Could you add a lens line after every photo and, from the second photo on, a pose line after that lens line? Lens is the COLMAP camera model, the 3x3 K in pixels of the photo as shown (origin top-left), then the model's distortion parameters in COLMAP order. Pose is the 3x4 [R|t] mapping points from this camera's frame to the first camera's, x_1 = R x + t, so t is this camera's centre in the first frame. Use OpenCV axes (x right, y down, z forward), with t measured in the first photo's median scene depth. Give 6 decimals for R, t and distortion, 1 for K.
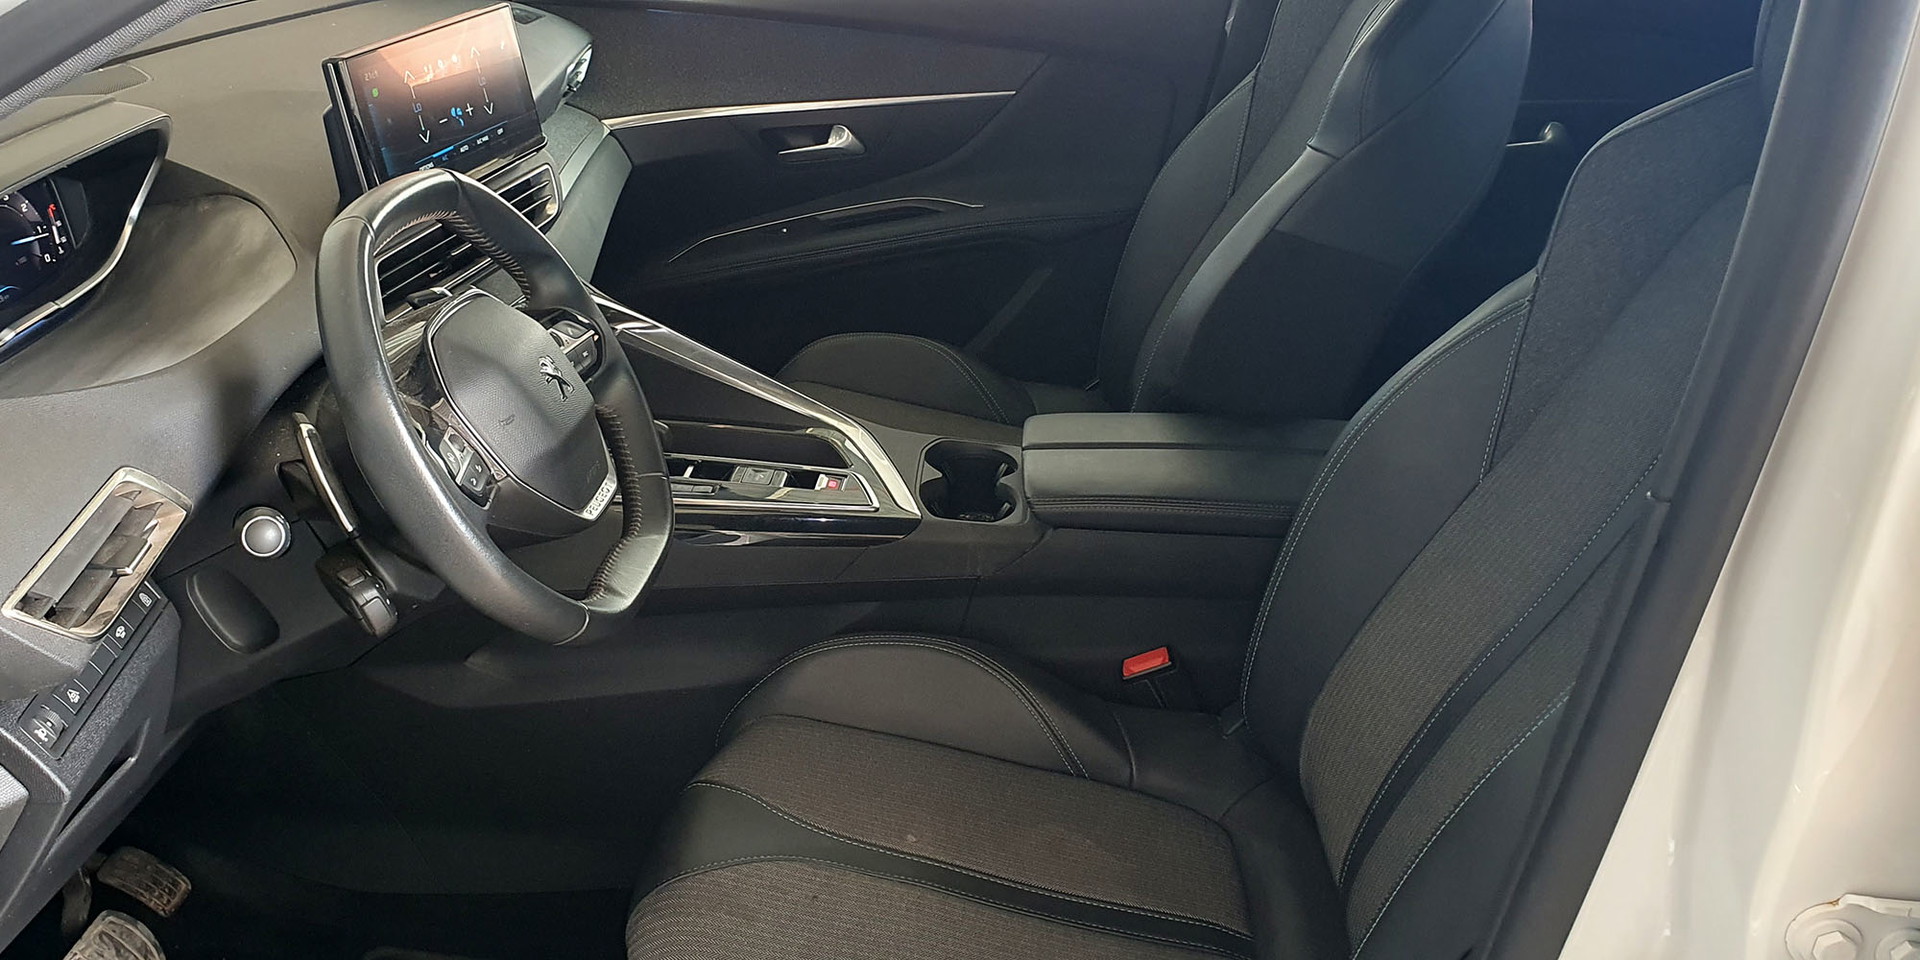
lens RADIAL K [[1559.6, 0, 934.1], [0, 1559.6, 547.8], [0, 0, 1]] dist [0.071000, -0.125401]
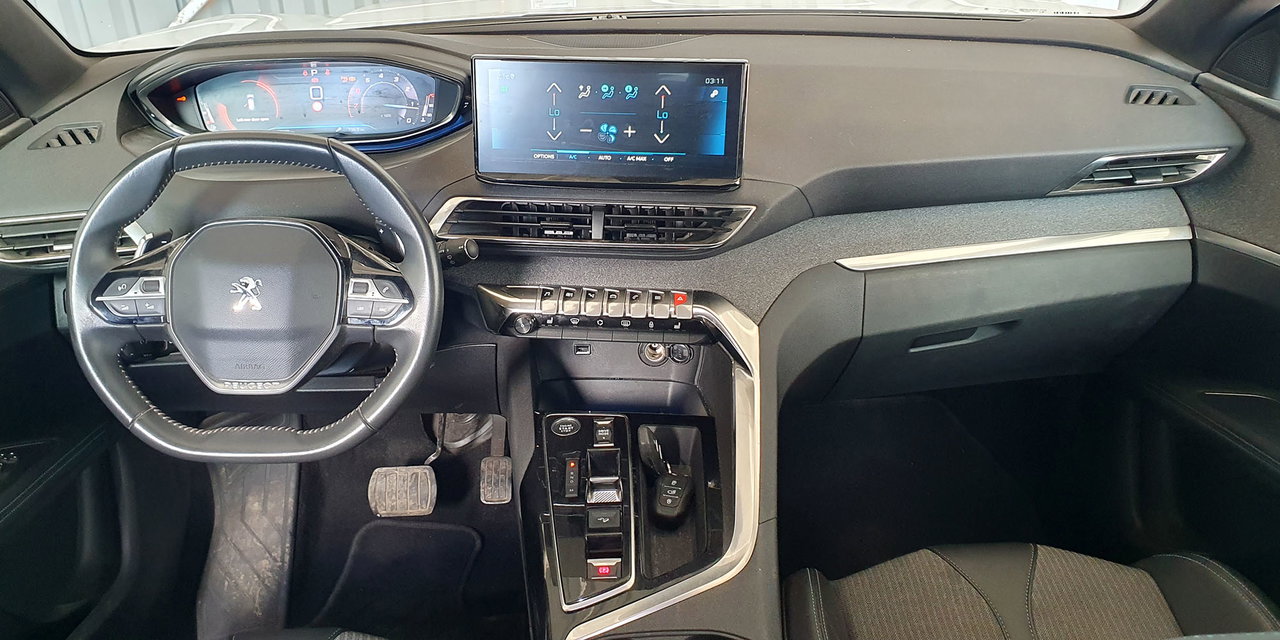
lens RADIAL K [[1059.0, 0, 614.3], [0, 1059.0, 321.6], [0, 0, 1]] dist [0.138514, -0.297391]
pose [[0.102645, 0.464071, -0.879831, 0.474771], [-0.448869, 0.810936, 0.375365, -0.440112], [0.887683, 0.356399, 0.291546, 0.758320]]
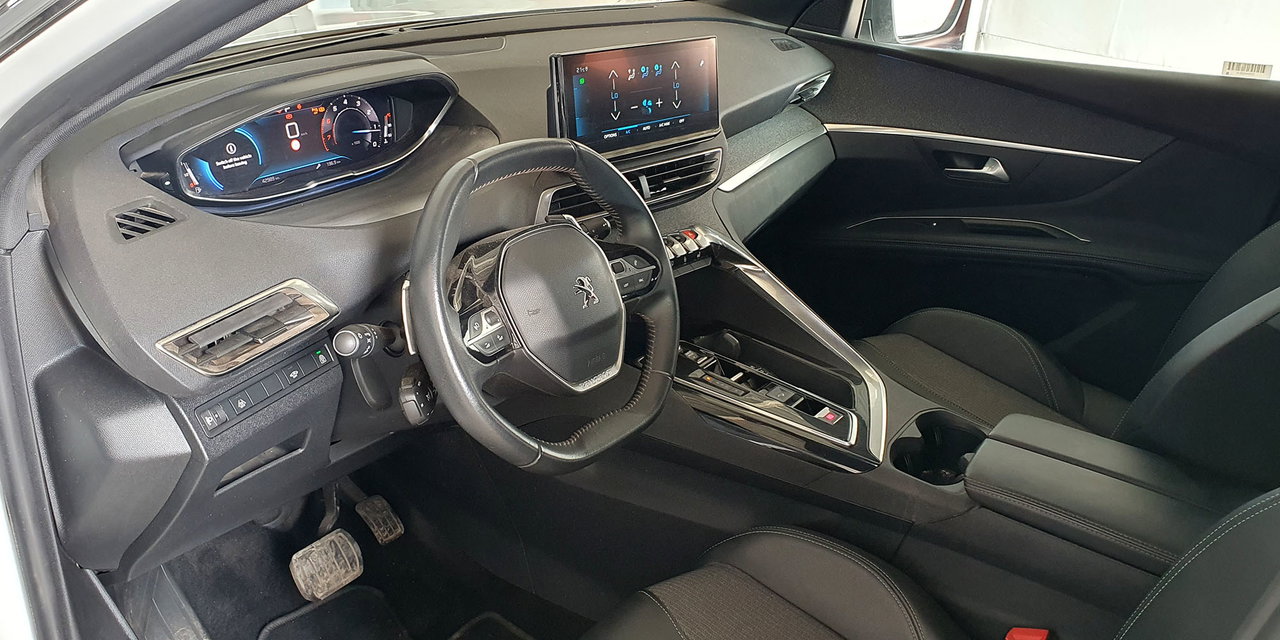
lens RADIAL K [[1062.4, 0, 640.8], [0, 1062.4, 334.4], [0, 0, 1]] dist [0.086614, -0.138163]
pose [[0.853951, 0.273841, -0.442468, 0.185436], [-0.298137, 0.954401, 0.015278, -0.075778], [0.426476, 0.118869, 0.896654, 0.108061]]
